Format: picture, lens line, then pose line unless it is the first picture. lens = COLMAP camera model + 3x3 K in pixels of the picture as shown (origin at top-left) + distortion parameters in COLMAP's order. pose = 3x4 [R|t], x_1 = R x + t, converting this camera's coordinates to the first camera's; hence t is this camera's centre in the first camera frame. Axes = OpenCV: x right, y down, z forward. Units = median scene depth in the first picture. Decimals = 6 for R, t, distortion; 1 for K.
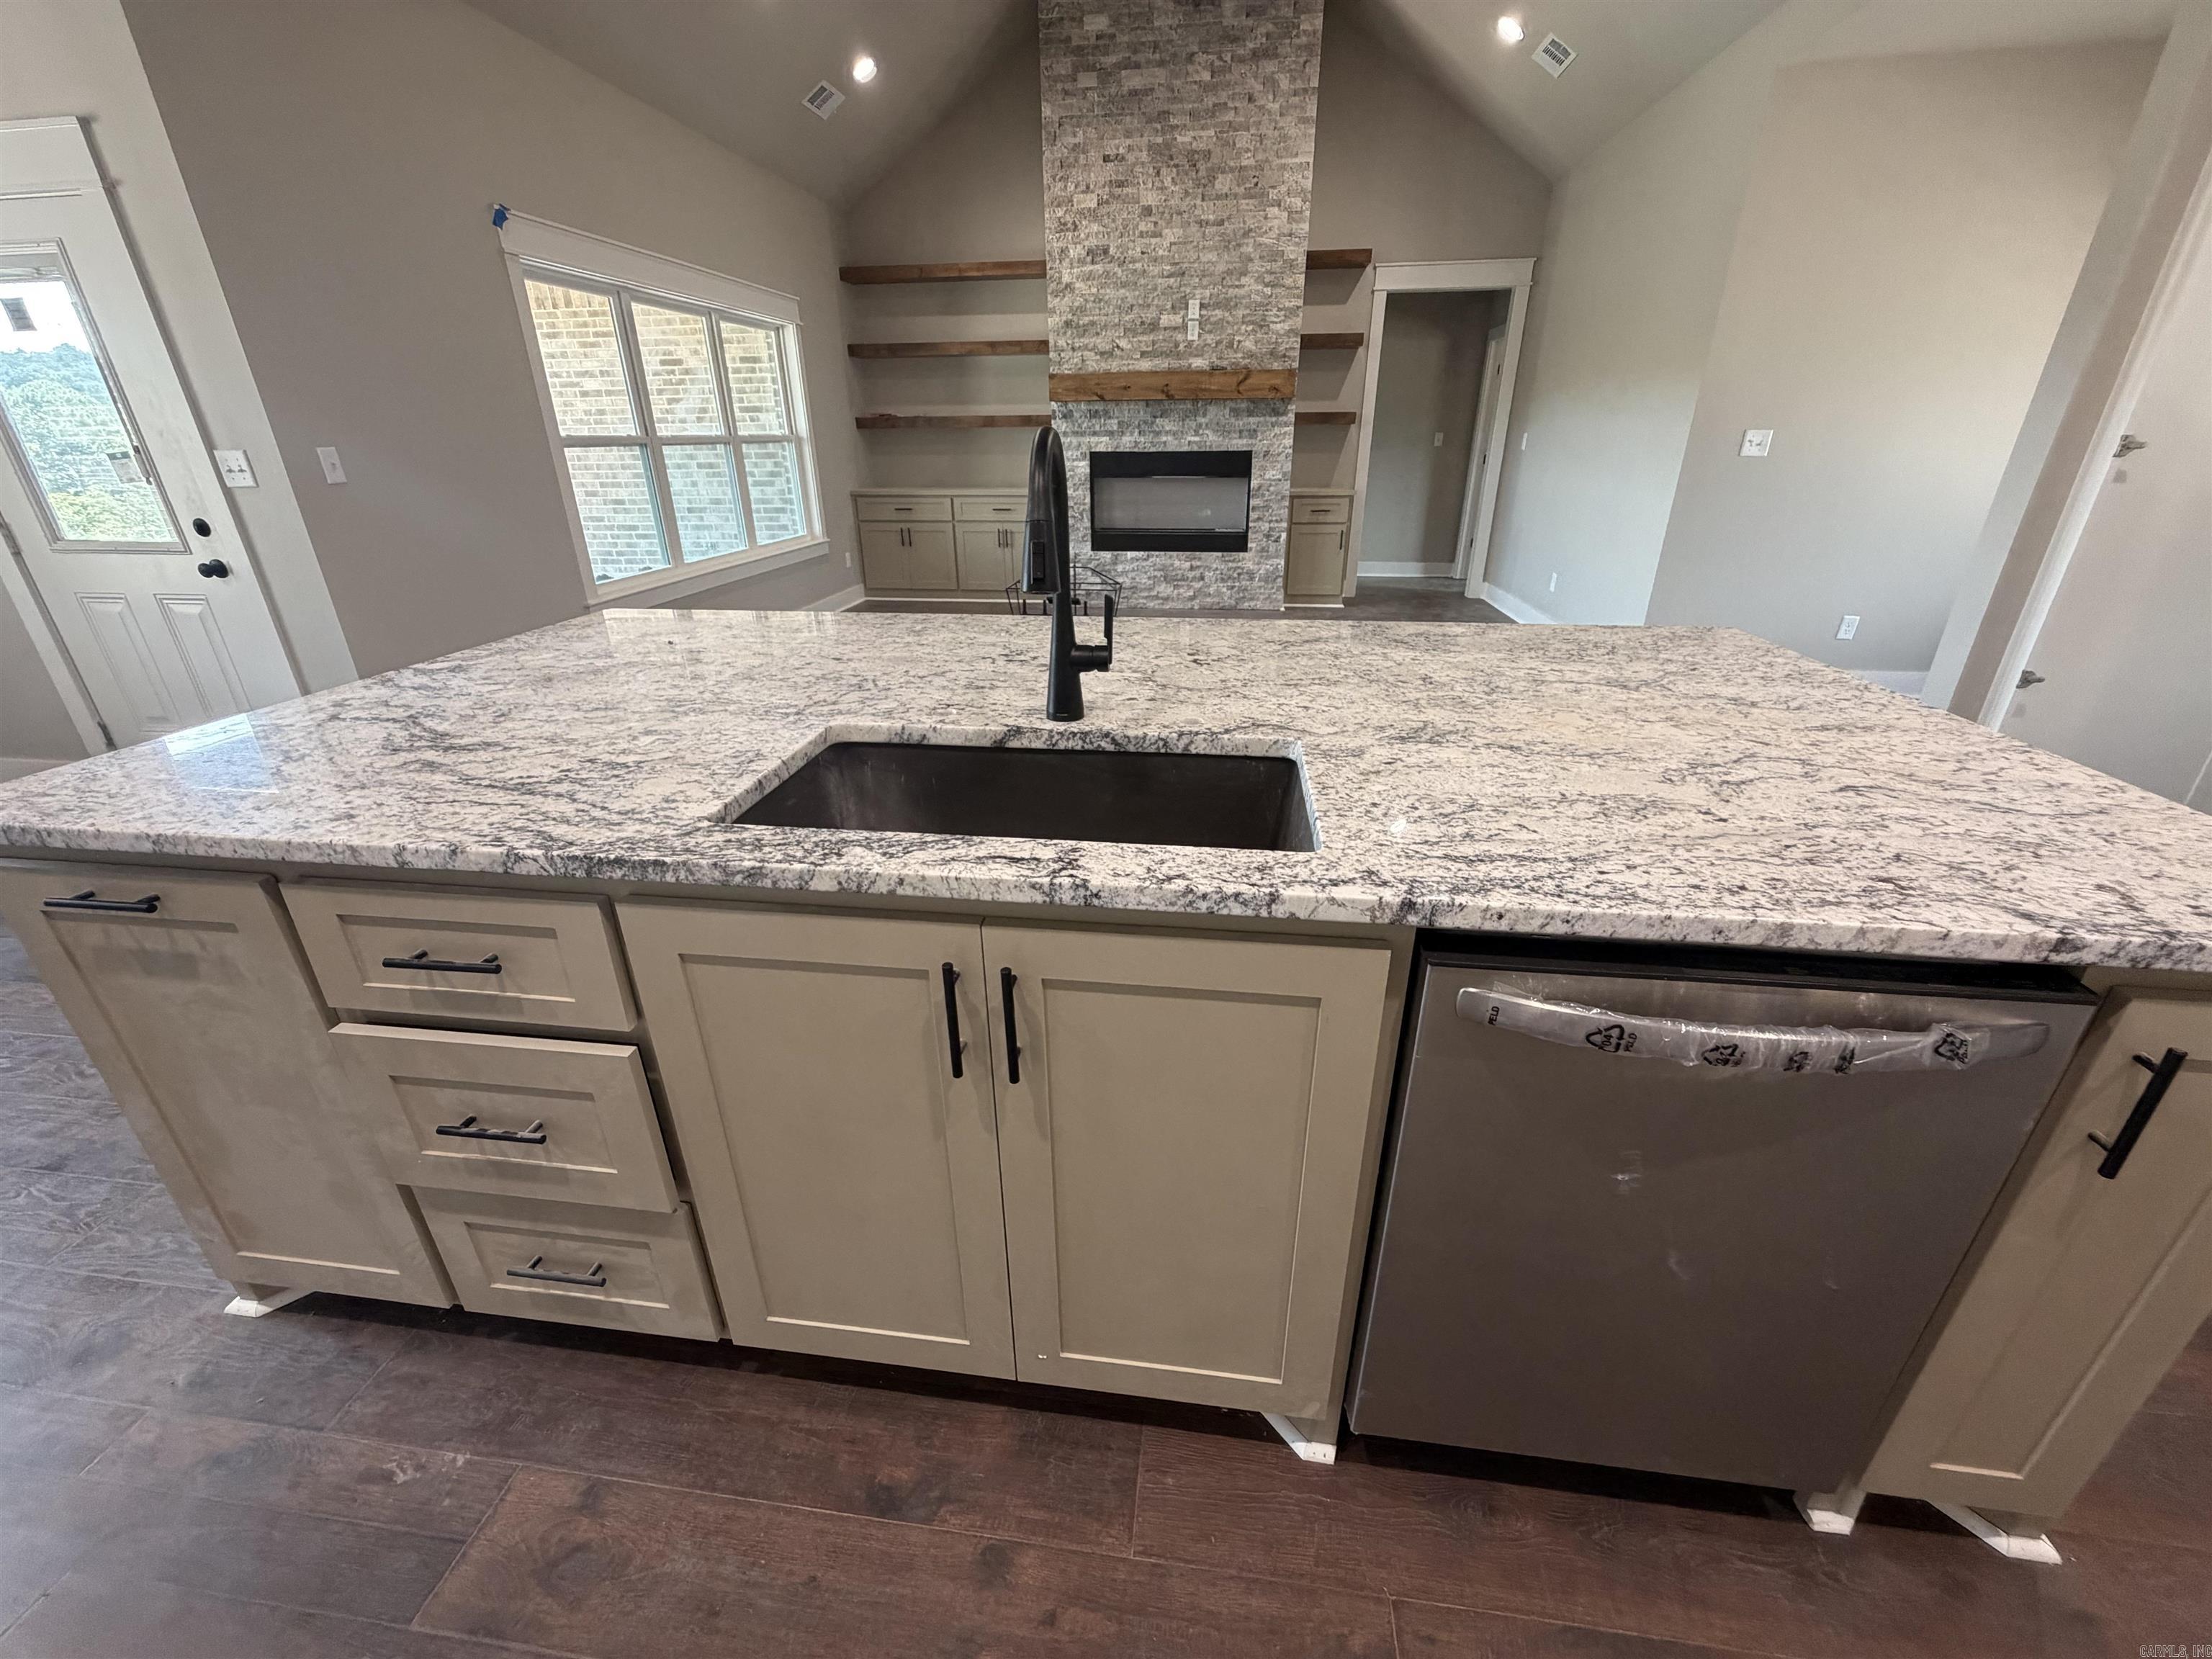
lens RADIAL K [[882.6, 0, 1102.9], [0, 882.6, 828.8], [0, 0, 1]] dist [0.001301, -0.000516]
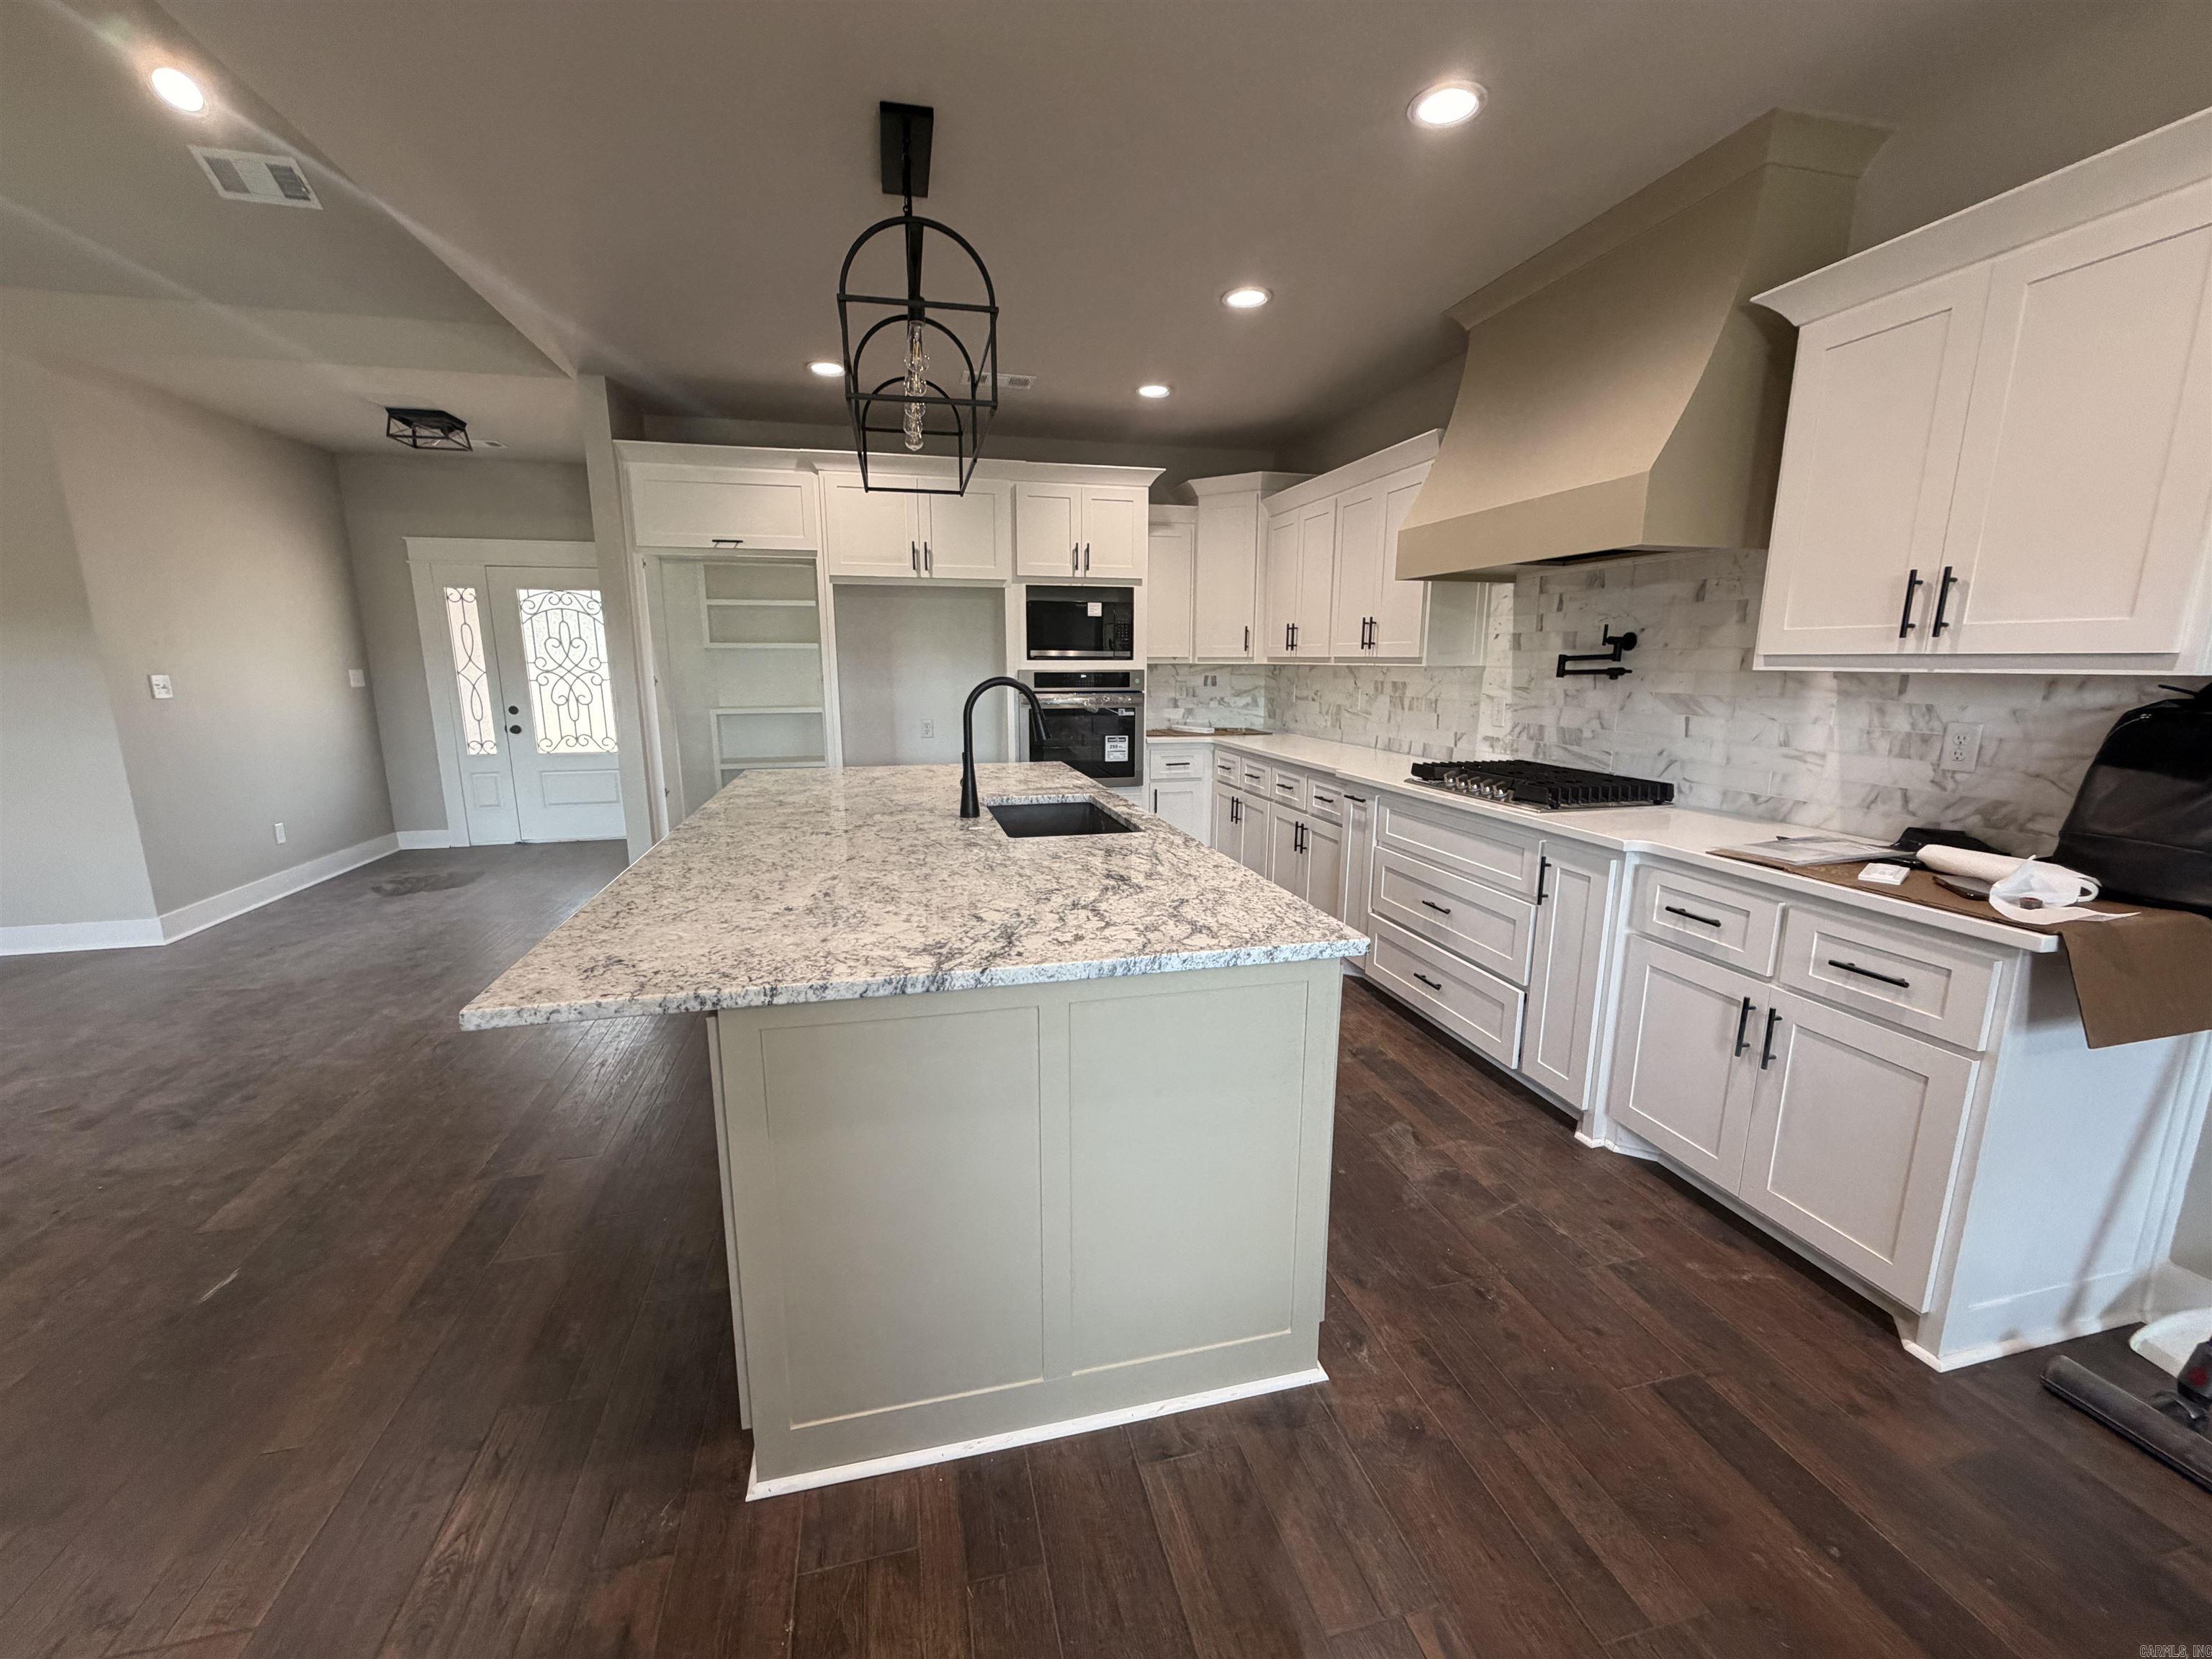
lens RADIAL K [[882.6, 0, 1101.0], [0, 882.6, 829.4], [0, 0, 1]] dist [0.001301, -0.000516]
pose [[-0.369827, -0.167275, 0.913919, -0.442675], [0.383350, 0.868553, 0.314098, -0.138429], [-0.846328, 0.466513, -0.257090, 0.294263]]
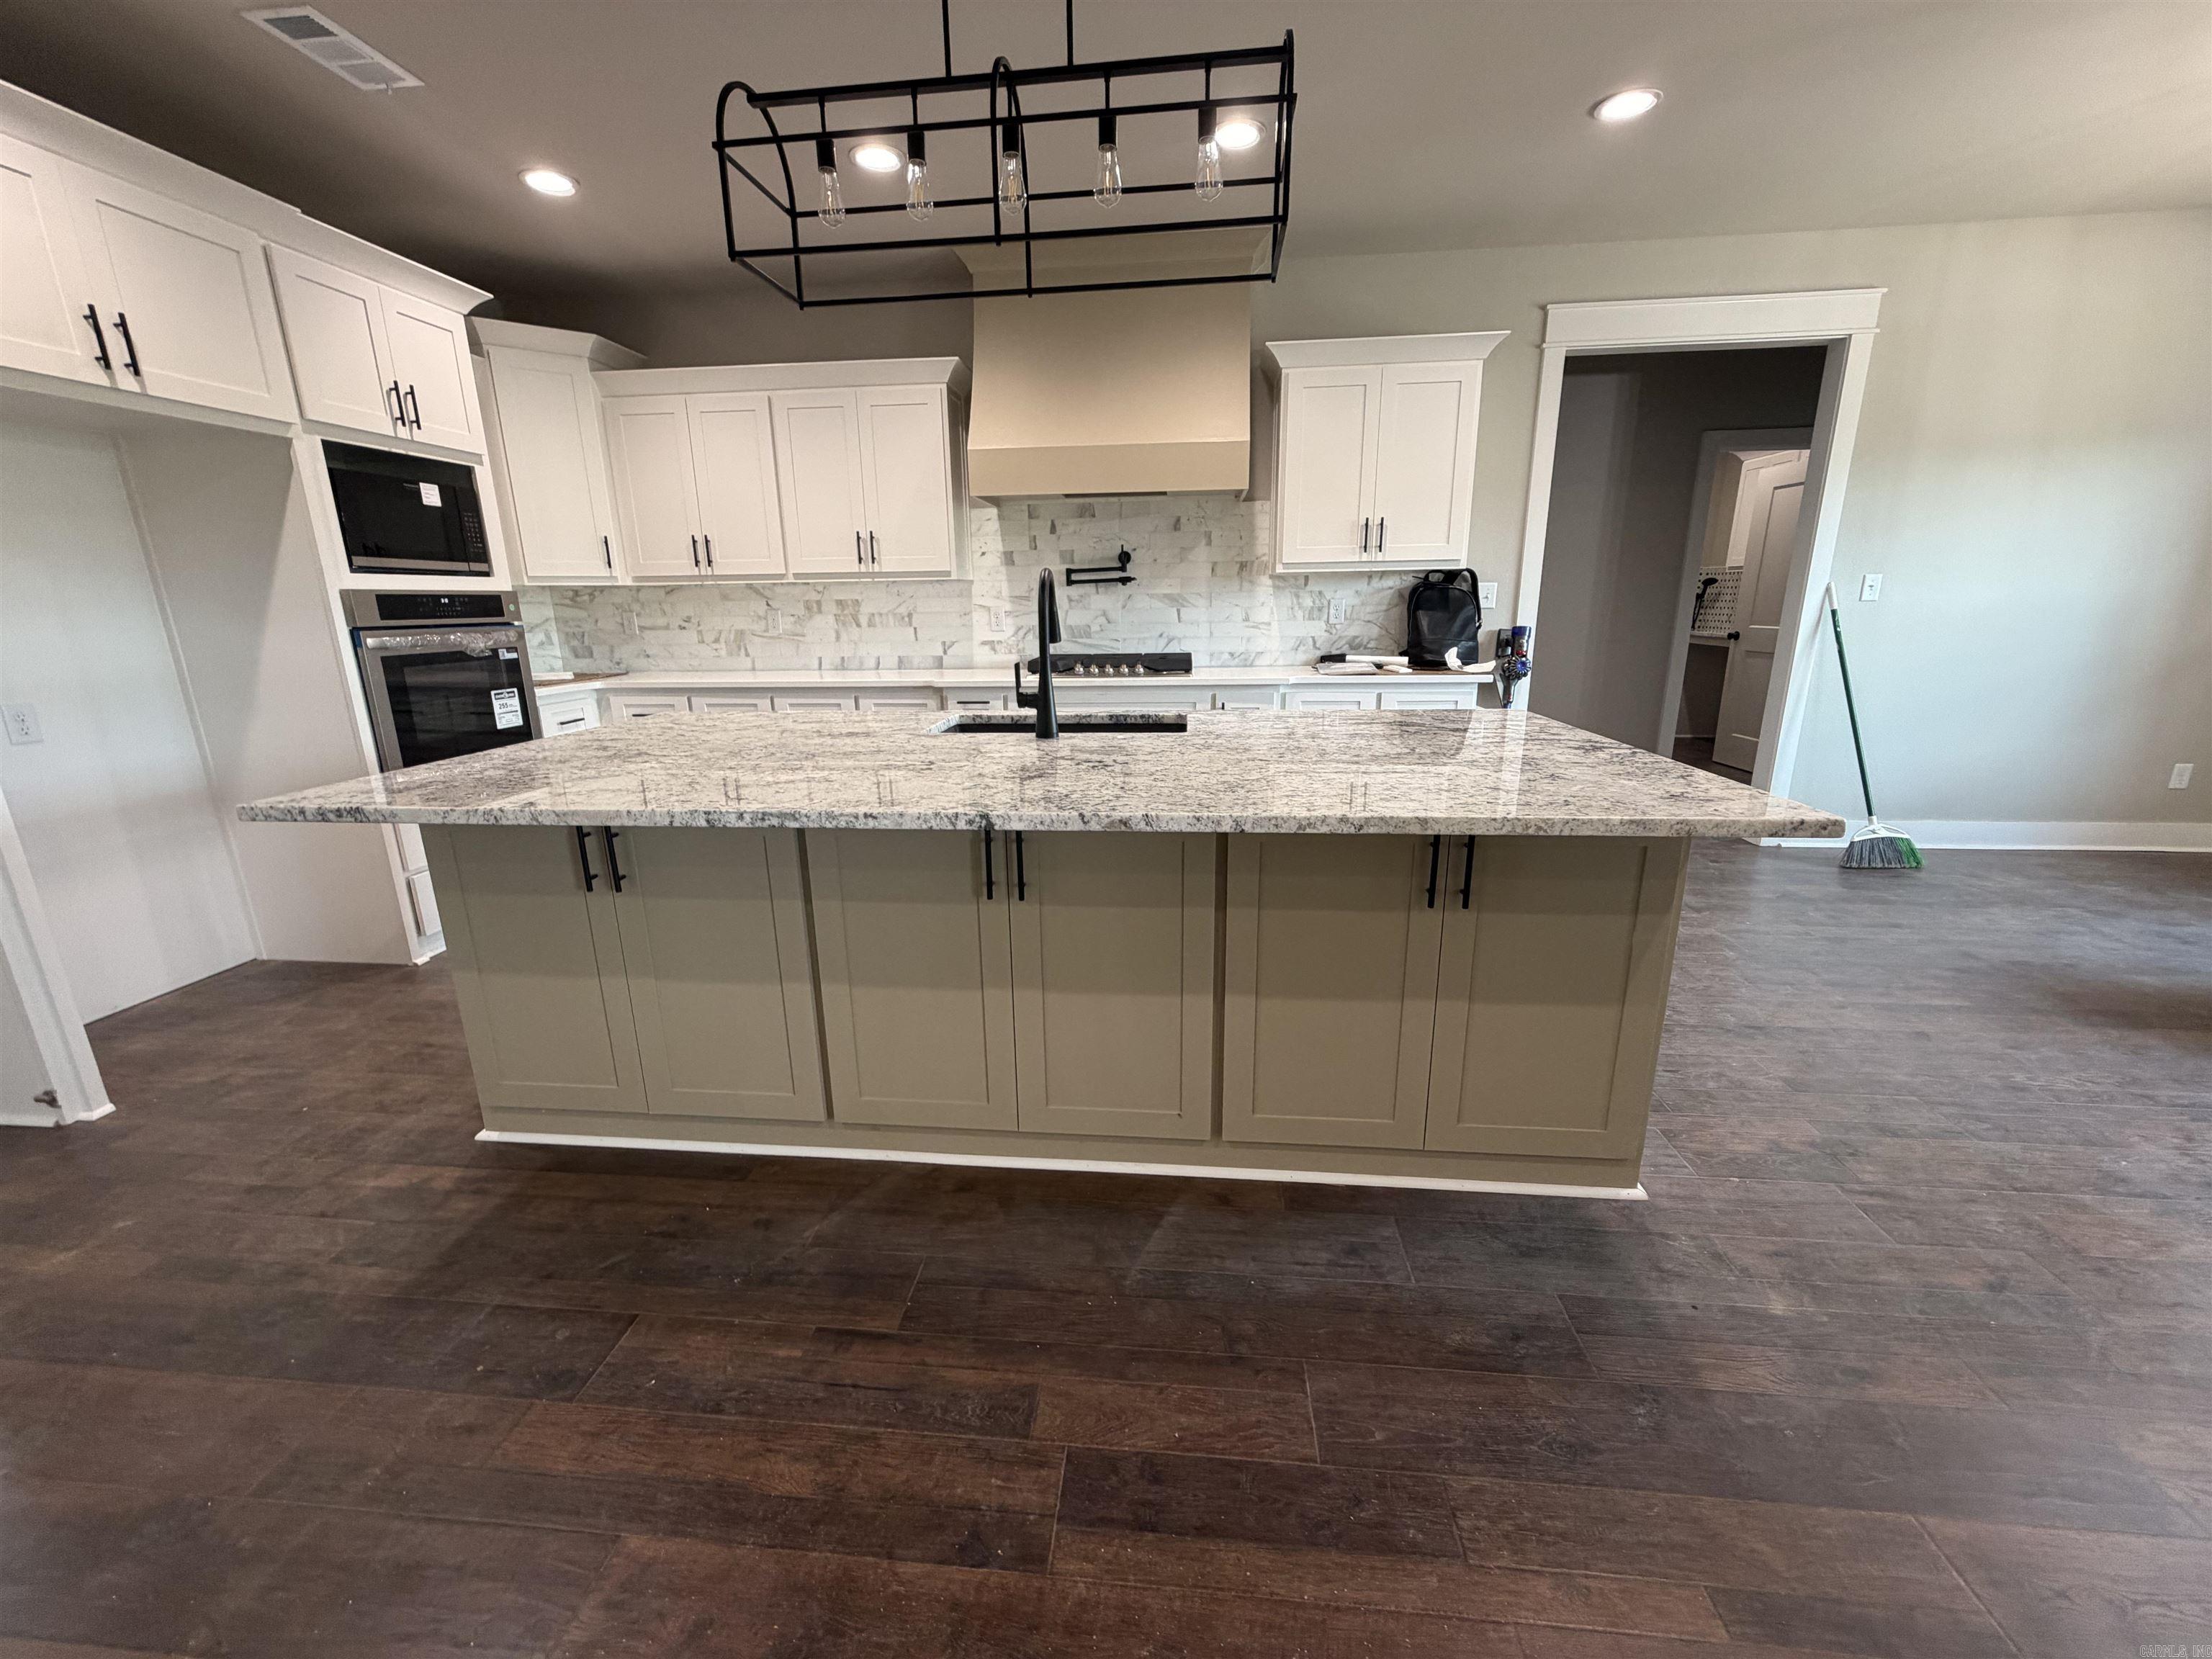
lens RADIAL K [[882.6, 0, 1097.9], [0, 882.6, 828.7], [0, 0, 1]] dist [0.001301, -0.000516]
pose [[-0.999024, 0.033899, -0.028304, -0.019324], [0.008682, 0.779175, 0.626747, -0.234698], [0.043299, 0.625890, -0.778709, 0.551401]]
